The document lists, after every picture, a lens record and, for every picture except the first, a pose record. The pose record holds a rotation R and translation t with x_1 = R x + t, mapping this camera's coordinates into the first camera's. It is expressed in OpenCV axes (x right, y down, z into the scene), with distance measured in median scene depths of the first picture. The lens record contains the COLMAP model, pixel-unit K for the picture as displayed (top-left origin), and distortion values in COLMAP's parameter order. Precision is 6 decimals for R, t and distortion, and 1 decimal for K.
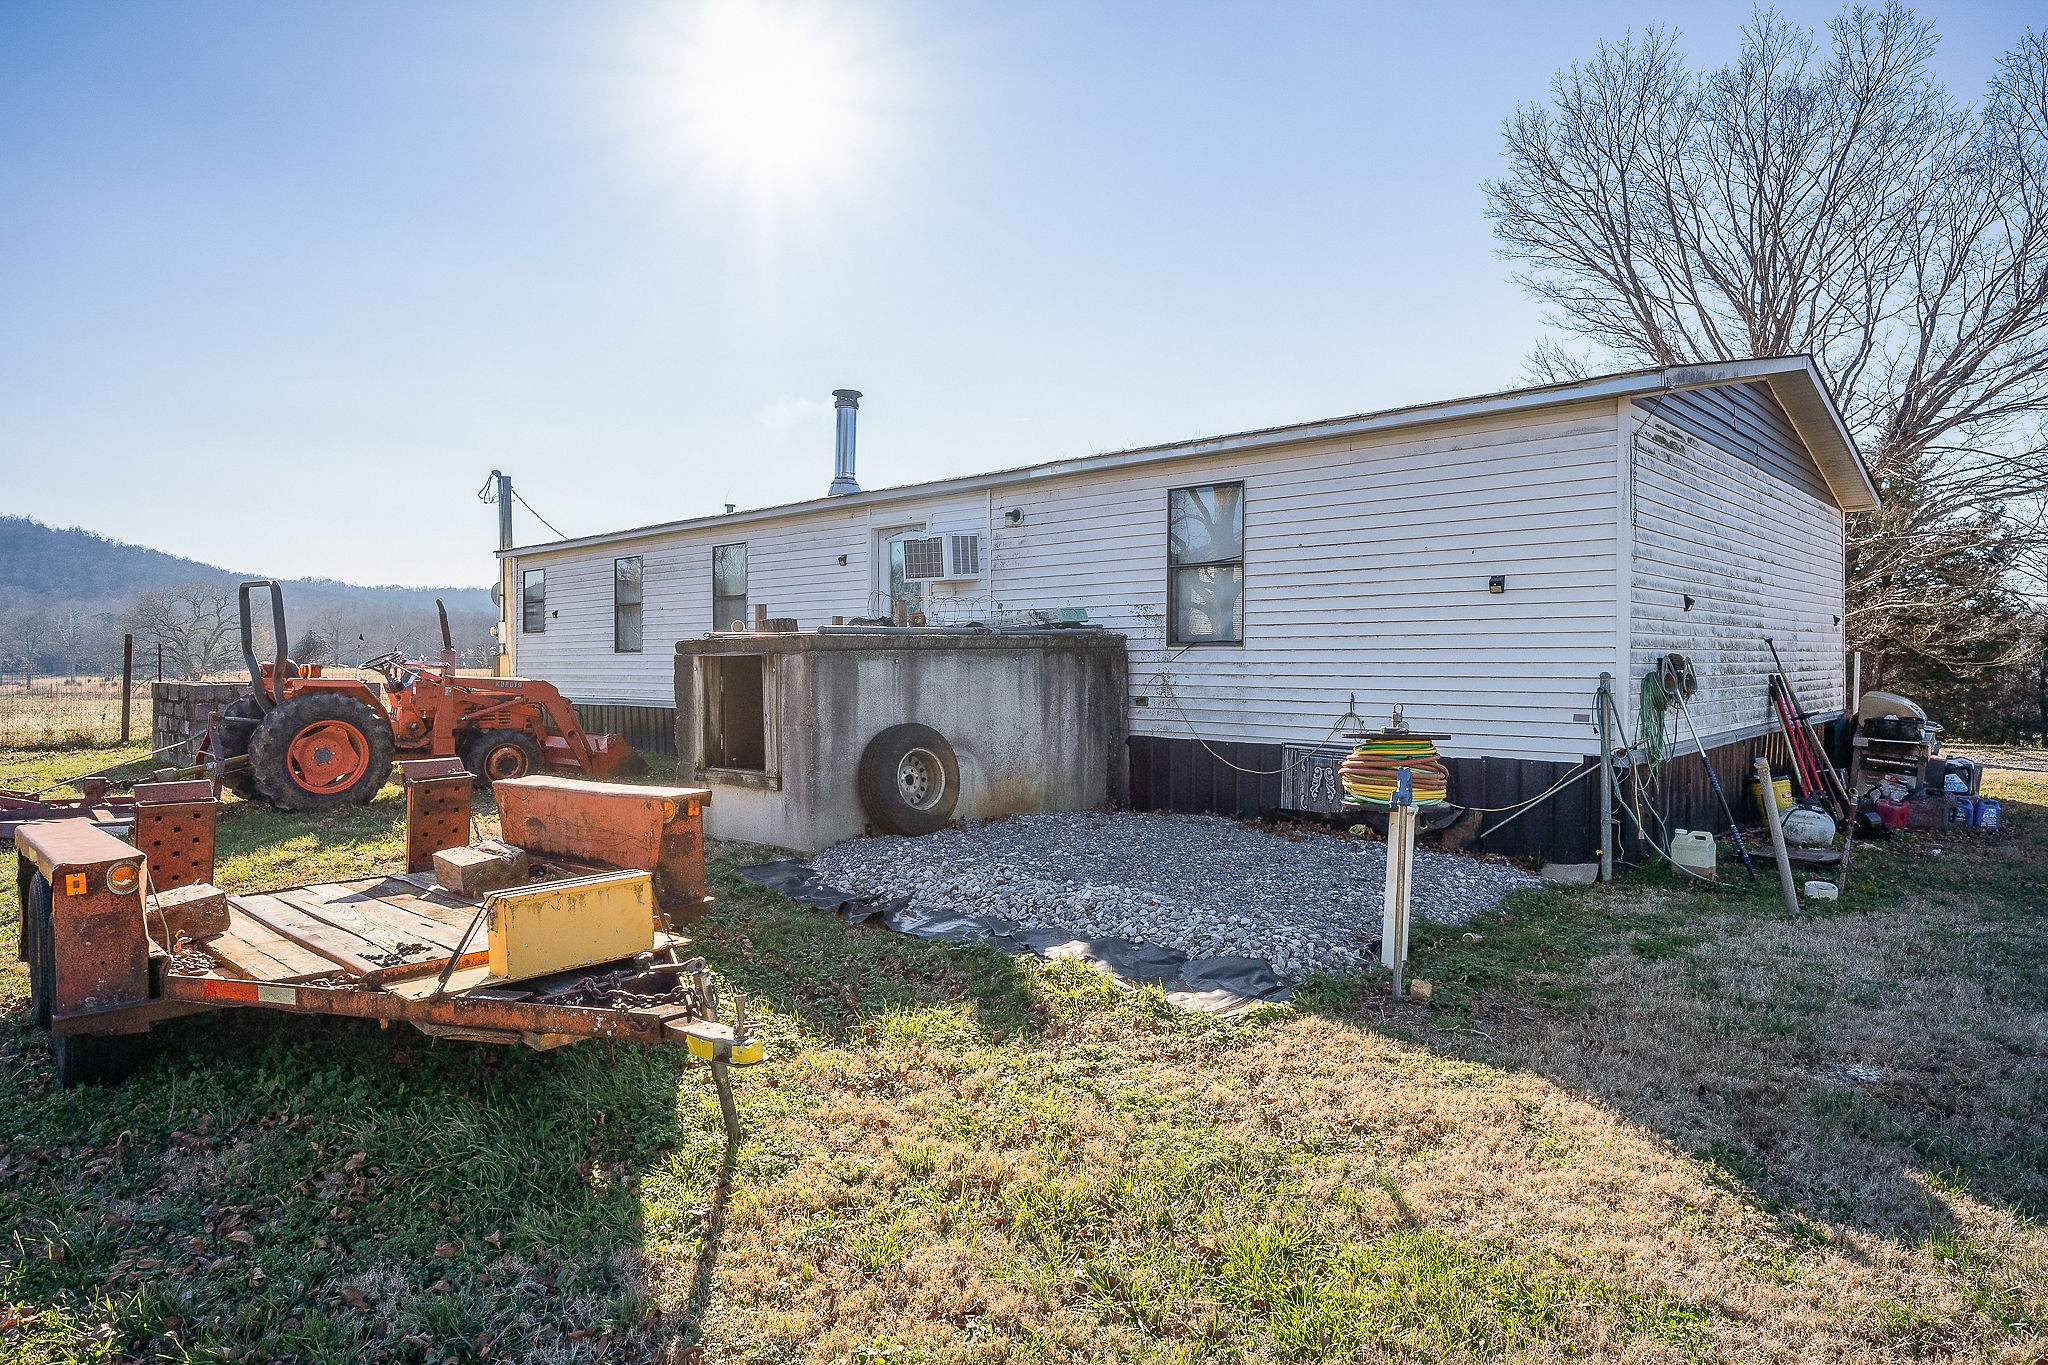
lens RADIAL K [[1244.1, 0, 1024.0], [0, 1244.1, 631.5], [0, 0, 1]] dist [0.001989, 0.001672]
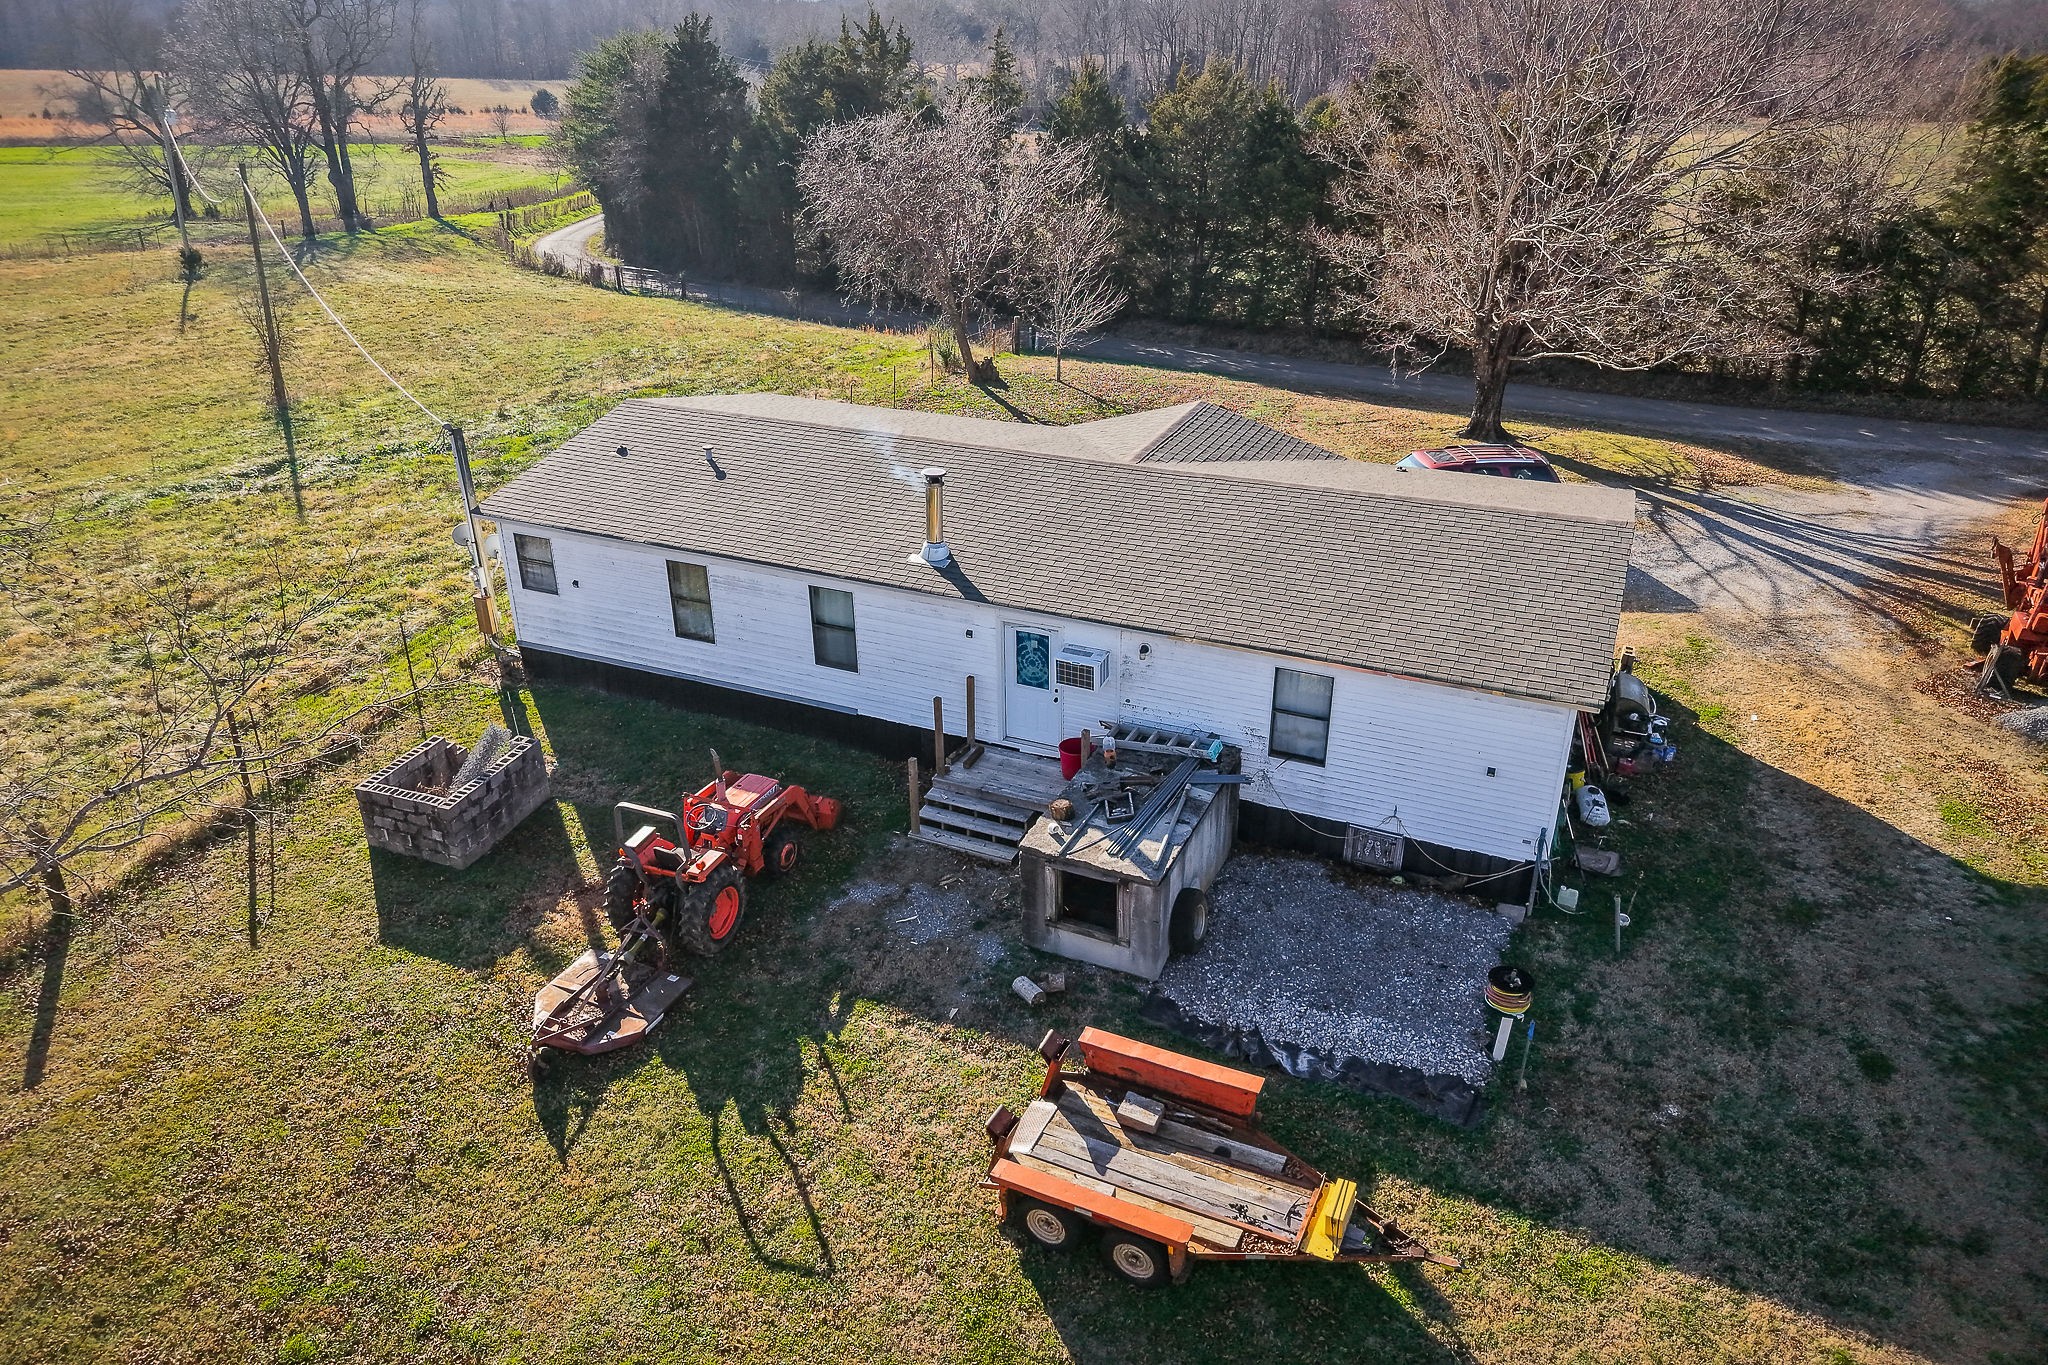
lens RADIAL K [[1457.5, 0, 1024.0], [0, 1457.5, 682.5], [0, 0, 1]] dist [0.001816, -0.048367]
pose [[0.946941, -0.147278, 0.285676, -0.764431], [0.004671, 0.895046, 0.445950, -0.988977], [-0.321372, -0.420954, 0.848244, -0.475763]]
